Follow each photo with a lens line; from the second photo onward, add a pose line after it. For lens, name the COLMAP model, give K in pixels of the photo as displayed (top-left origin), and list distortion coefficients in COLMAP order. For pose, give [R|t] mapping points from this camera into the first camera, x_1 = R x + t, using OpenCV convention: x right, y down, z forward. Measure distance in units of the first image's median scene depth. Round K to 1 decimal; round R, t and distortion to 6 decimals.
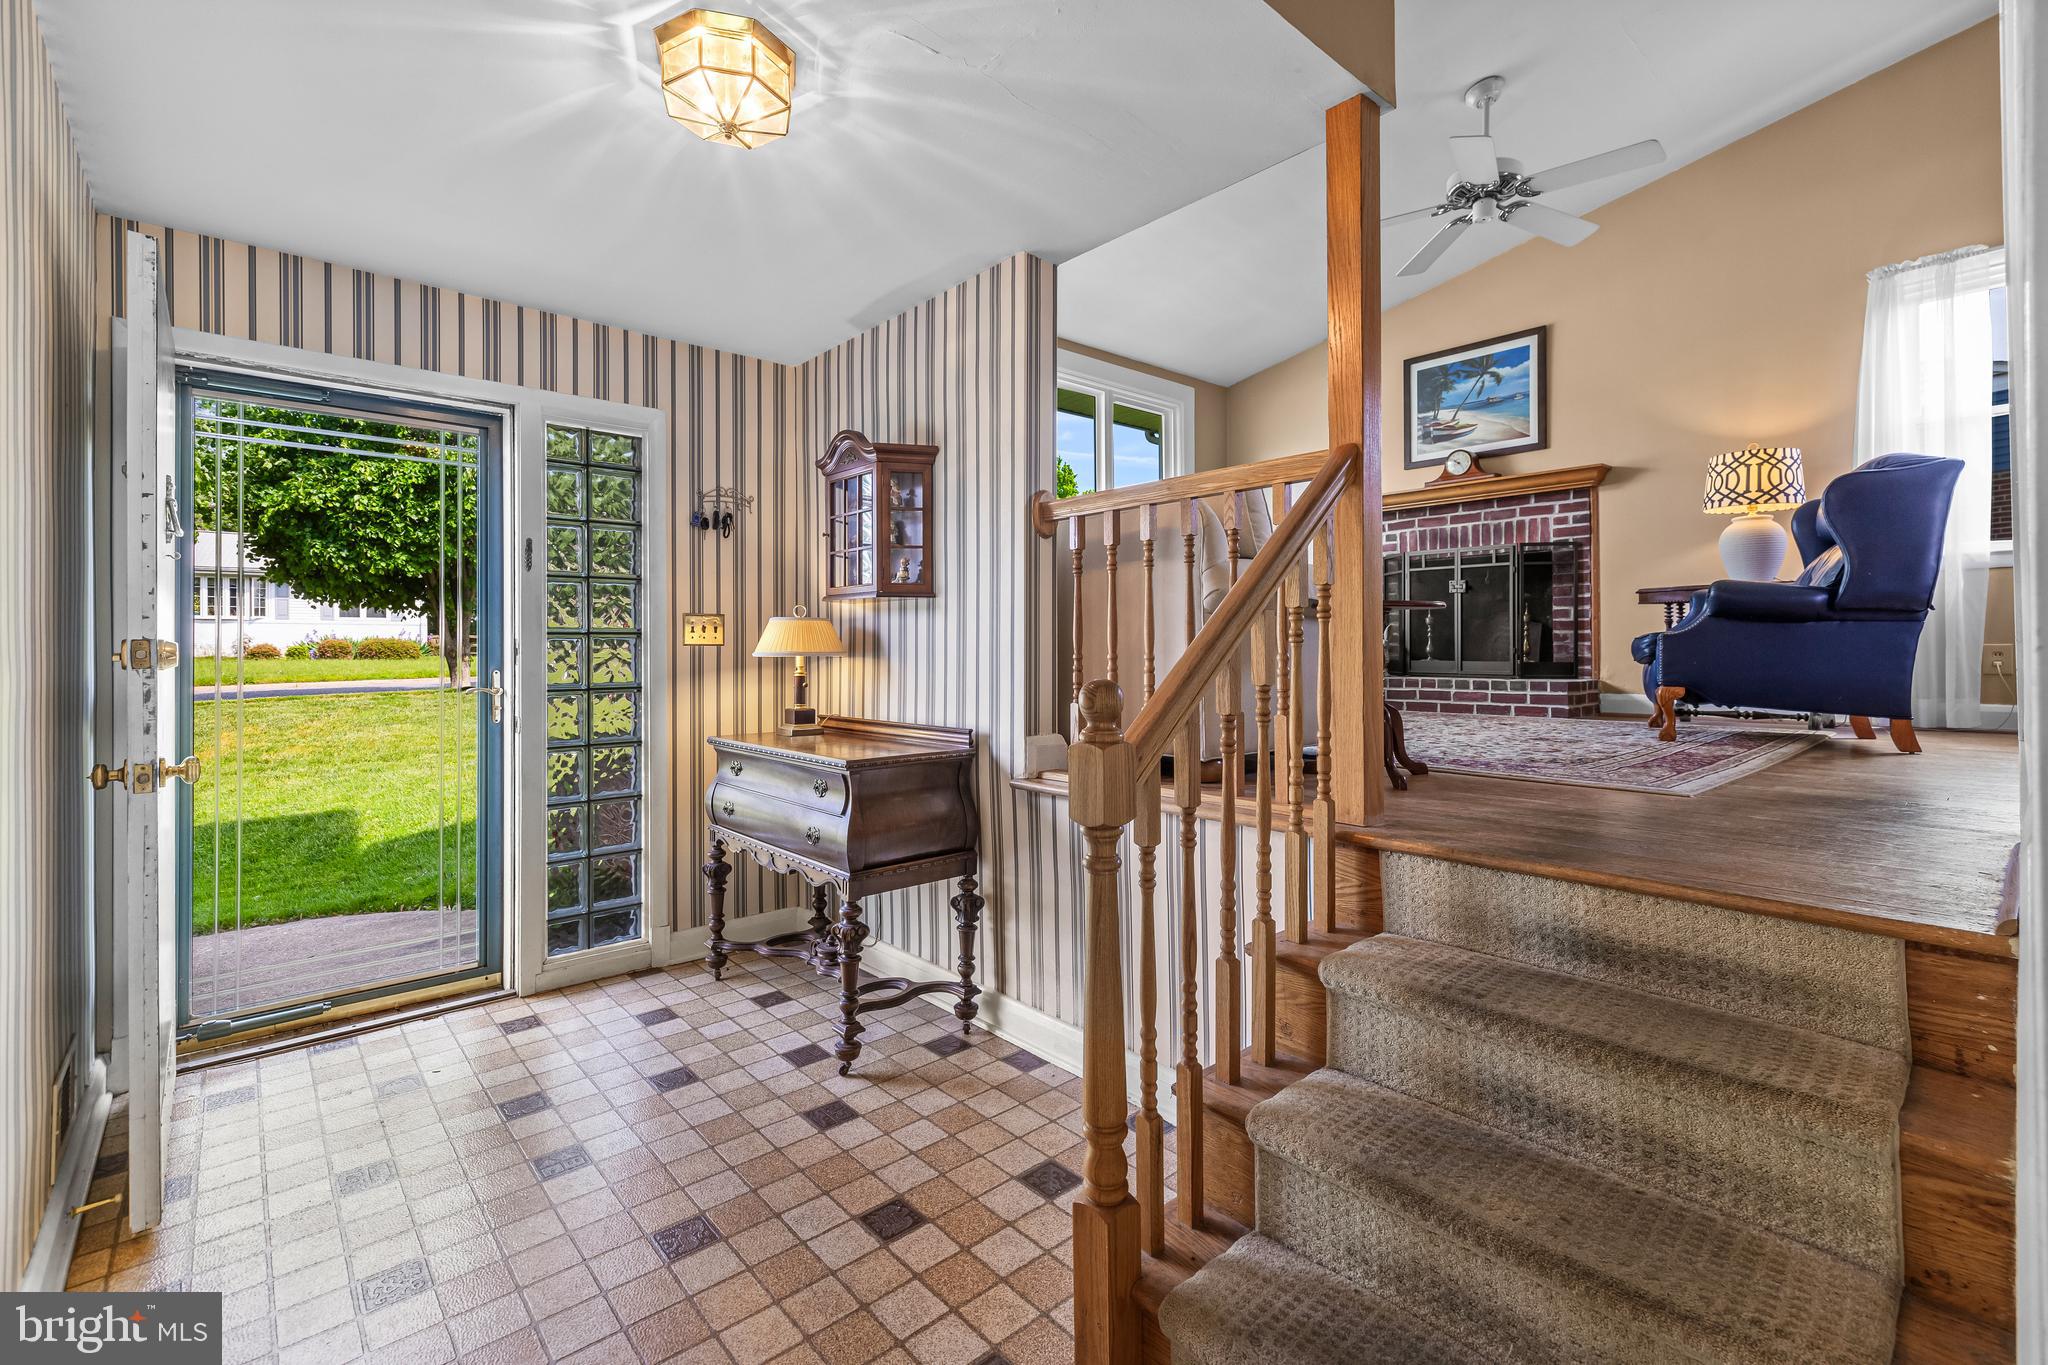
lens RADIAL K [[862.6, 0, 1017.8], [0, 862.6, 641.2], [0, 0, 1]] dist [-0.000601, -0.000106]
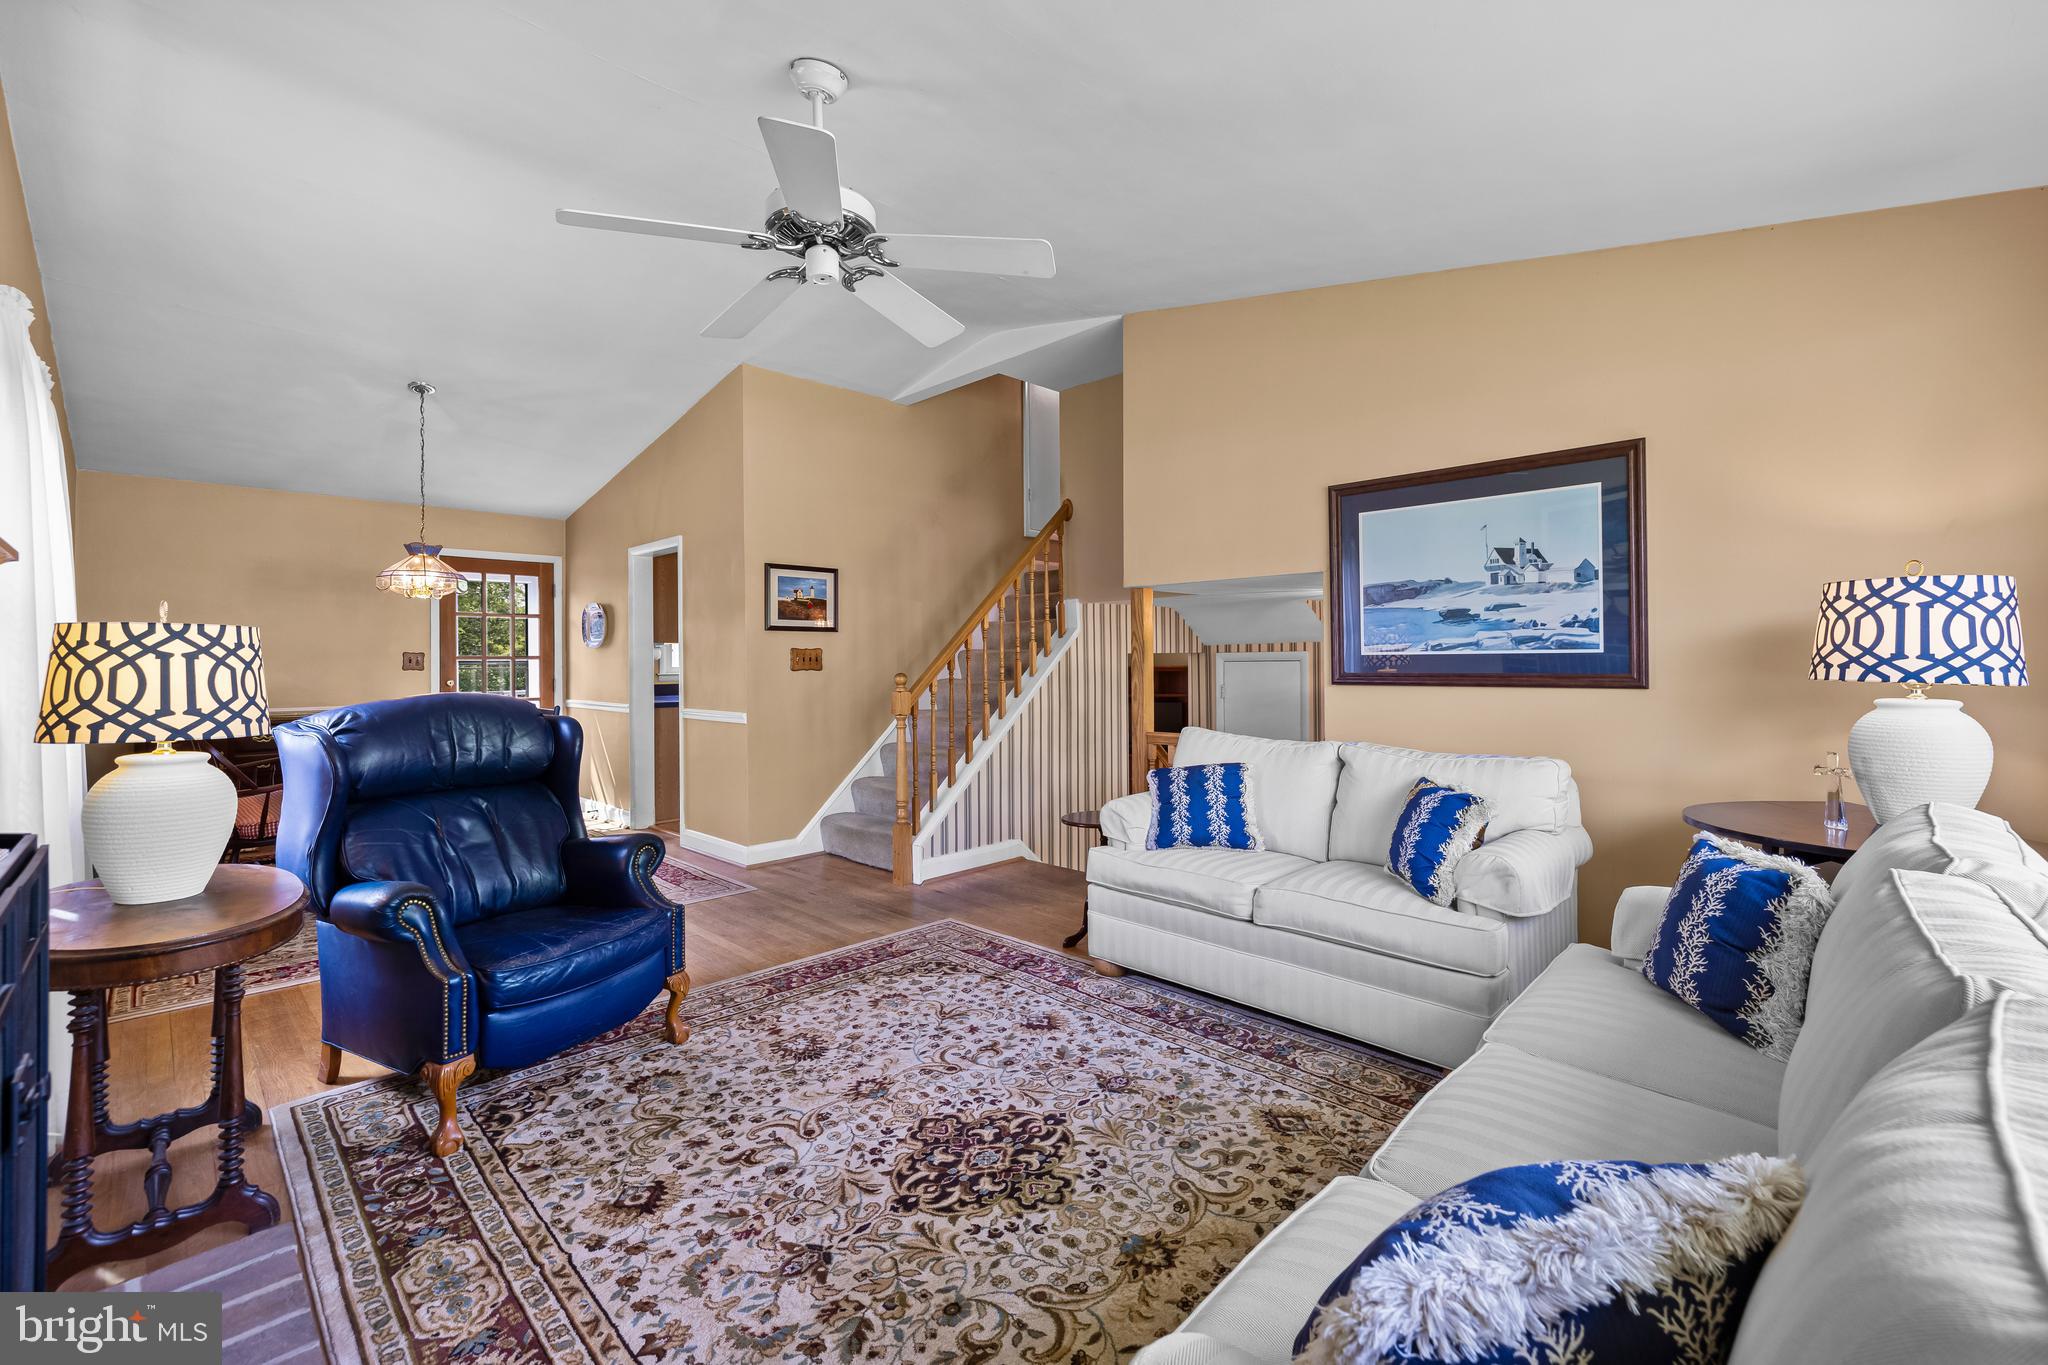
lens RADIAL K [[862.6, 0, 1006.2], [0, 862.6, 684.6], [0, 0, 1]] dist [-0.000601, -0.000106]
pose [[-0.997243, 0.016441, -0.072362, 0.343241], [0.014371, 0.999475, 0.029035, -0.156263], [0.072801, 0.027915, -0.996956, 1.236789]]
